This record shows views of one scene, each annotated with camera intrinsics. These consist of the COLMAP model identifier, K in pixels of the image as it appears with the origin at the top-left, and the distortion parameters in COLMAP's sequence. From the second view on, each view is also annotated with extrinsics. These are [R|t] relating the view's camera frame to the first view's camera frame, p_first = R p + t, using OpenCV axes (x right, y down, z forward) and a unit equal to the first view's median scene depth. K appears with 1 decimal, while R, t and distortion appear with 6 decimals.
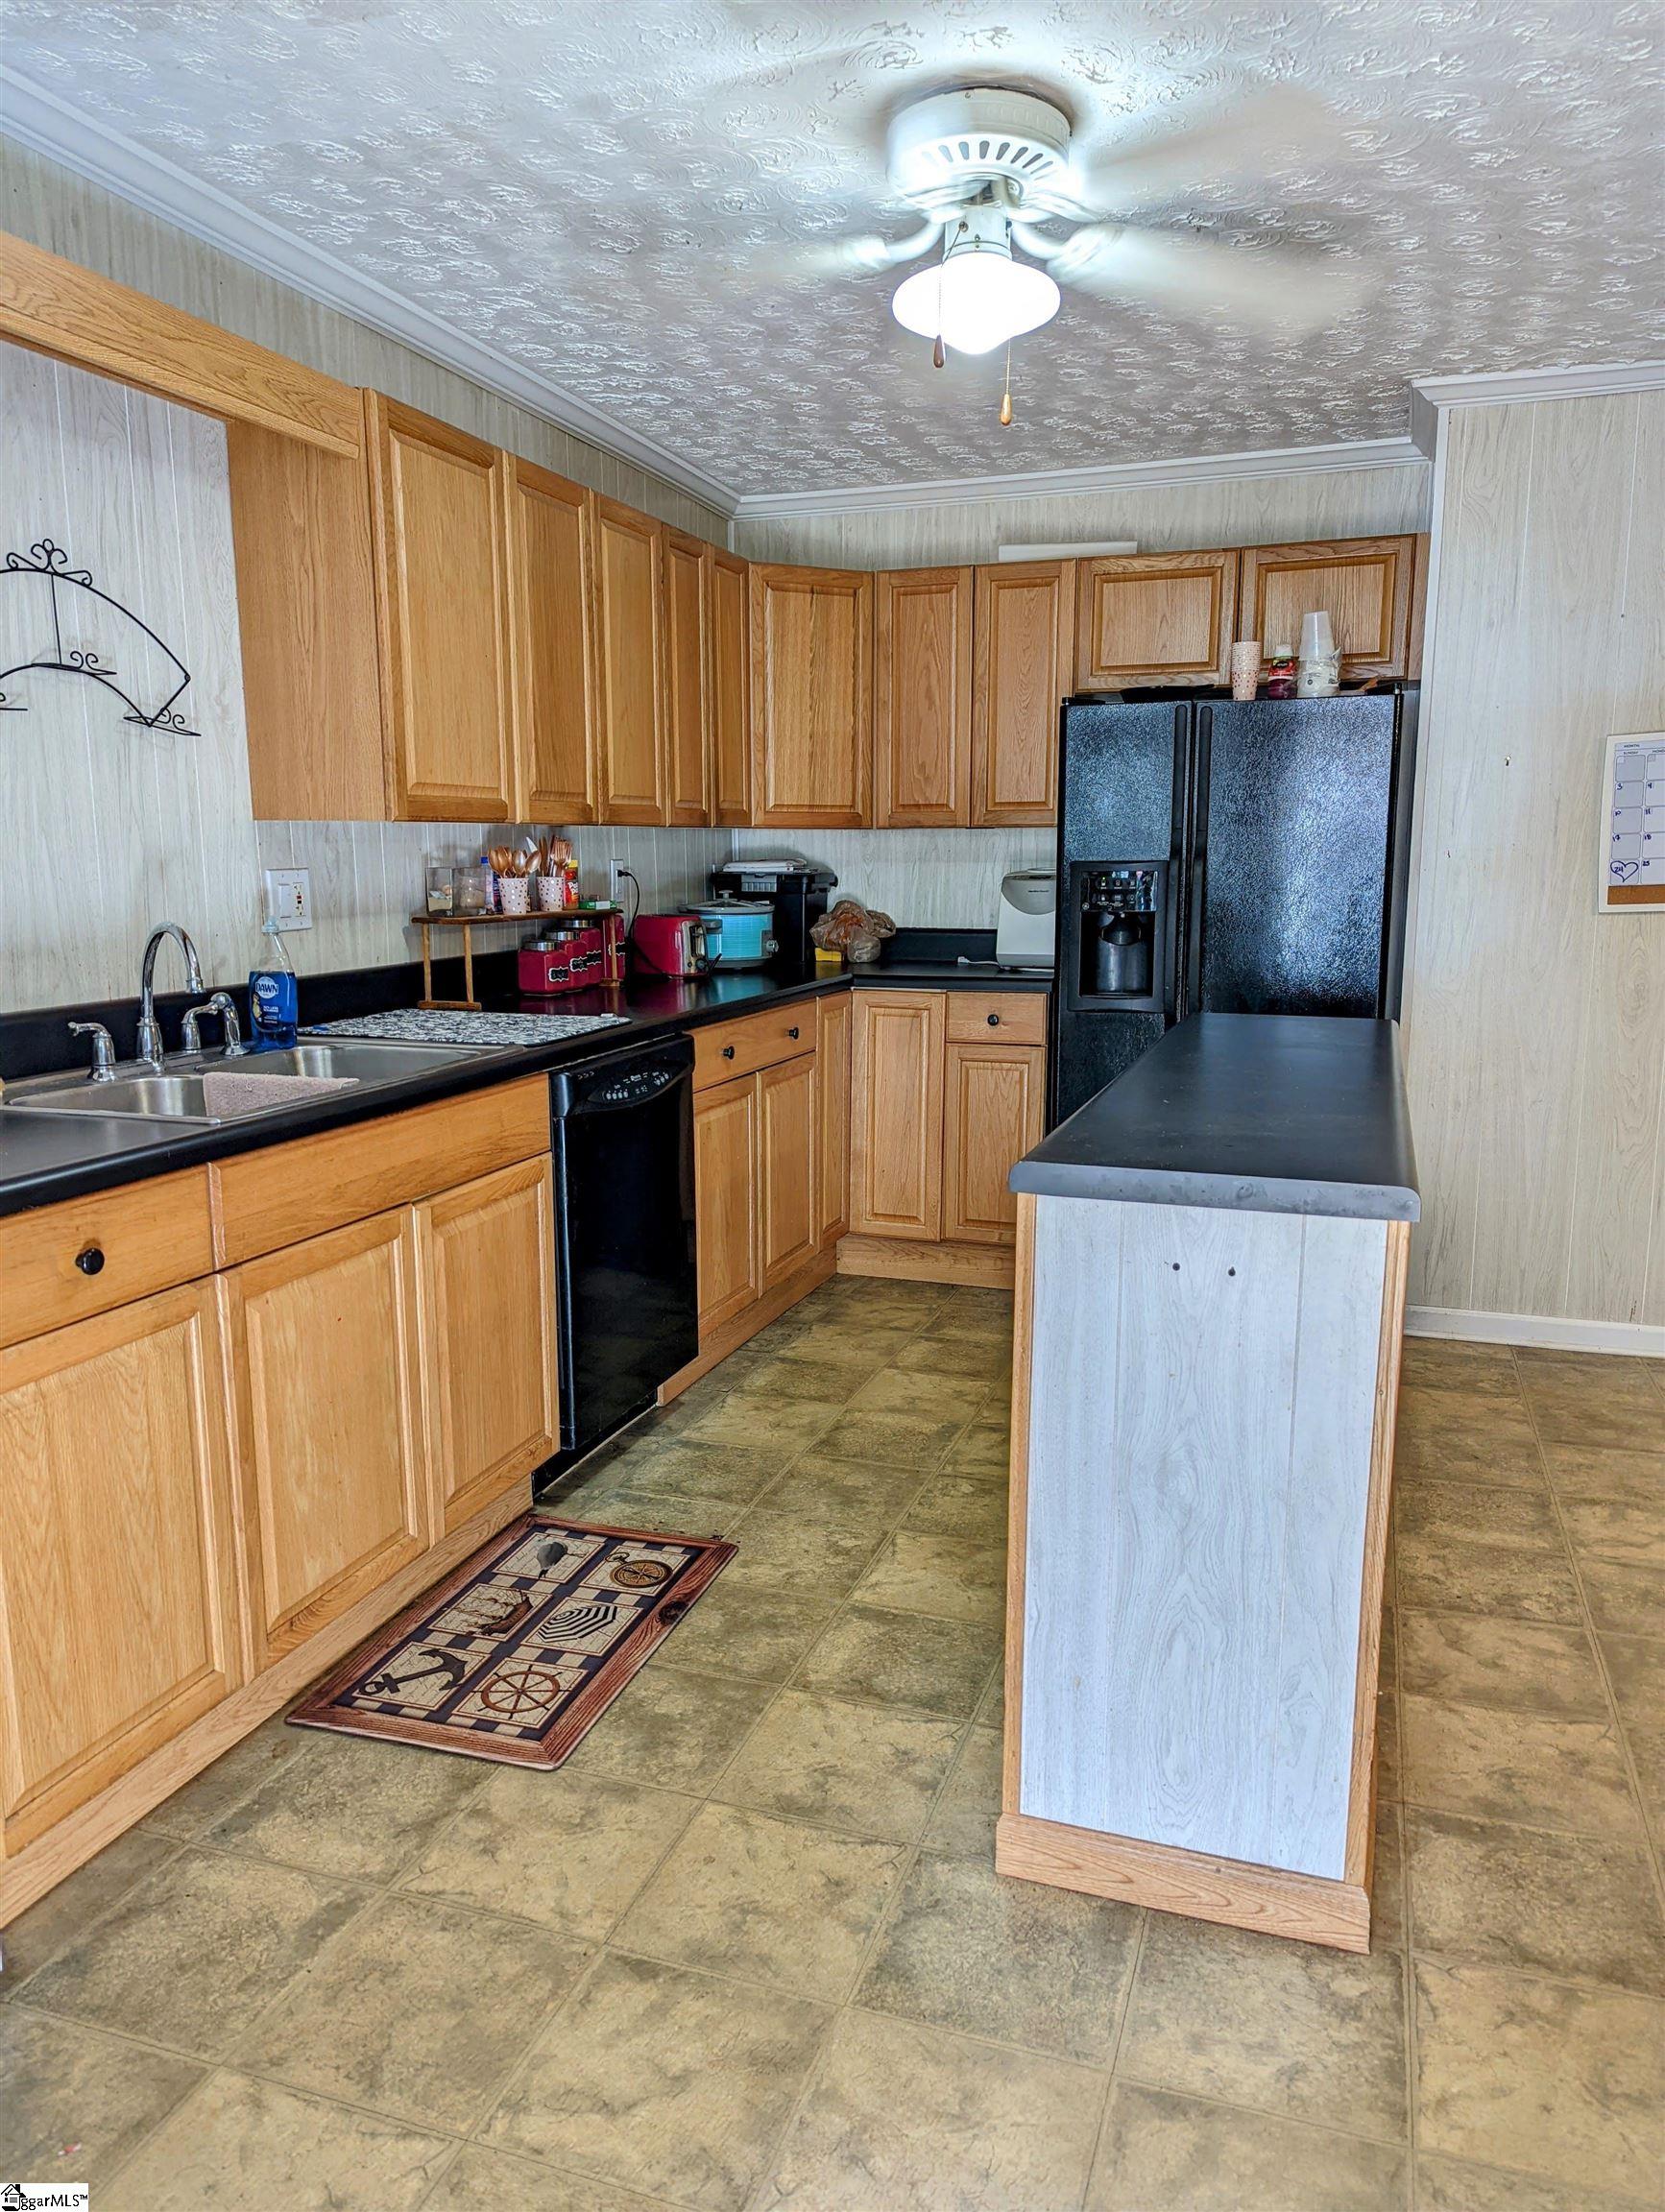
lens RADIAL K [[1549.5, 0, 835.3], [0, 1549.5, 1113.0], [0, 0, 1]] dist [0.066382, -0.066793]
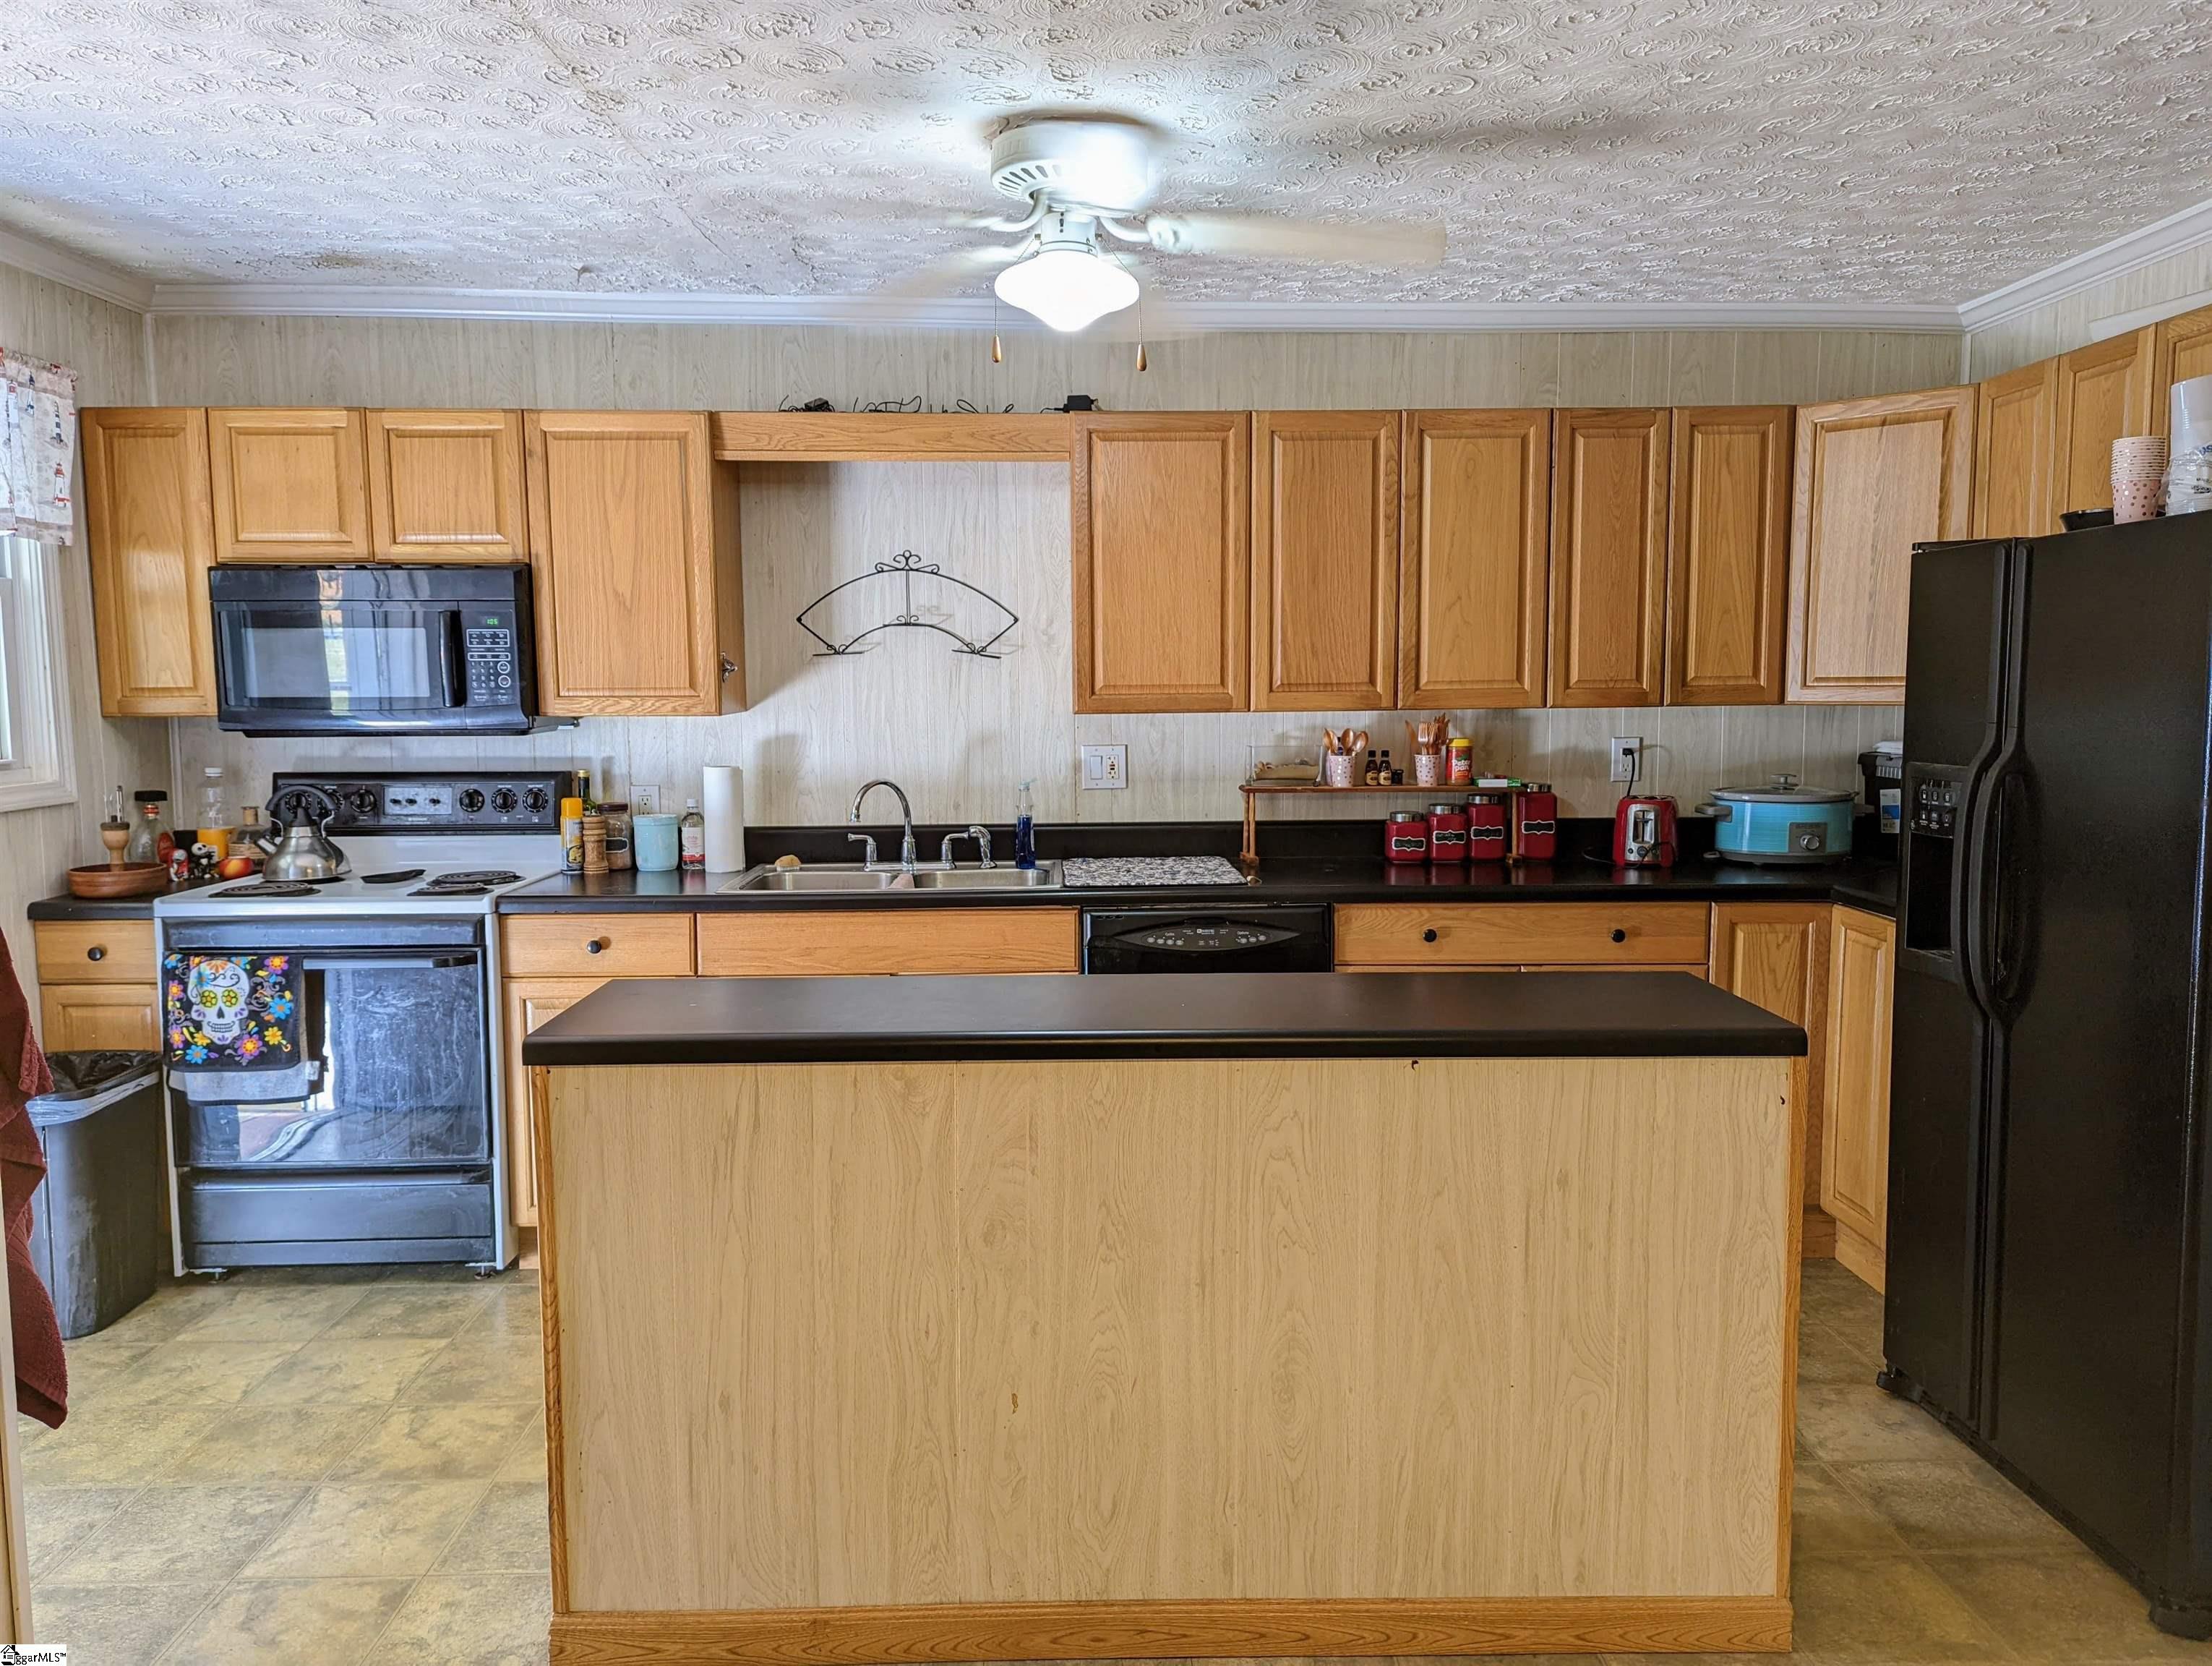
lens RADIAL K [[1549.6, 0, 1126.2], [0, 1549.6, 822.6], [0, 0, 1]] dist [0.066382, -0.066793]
pose [[0.358022, 0.082599, -0.930053, 1.082984], [-0.153154, 0.987783, 0.028770, -0.150388], [0.921067, 0.132141, 0.366298, 0.601813]]
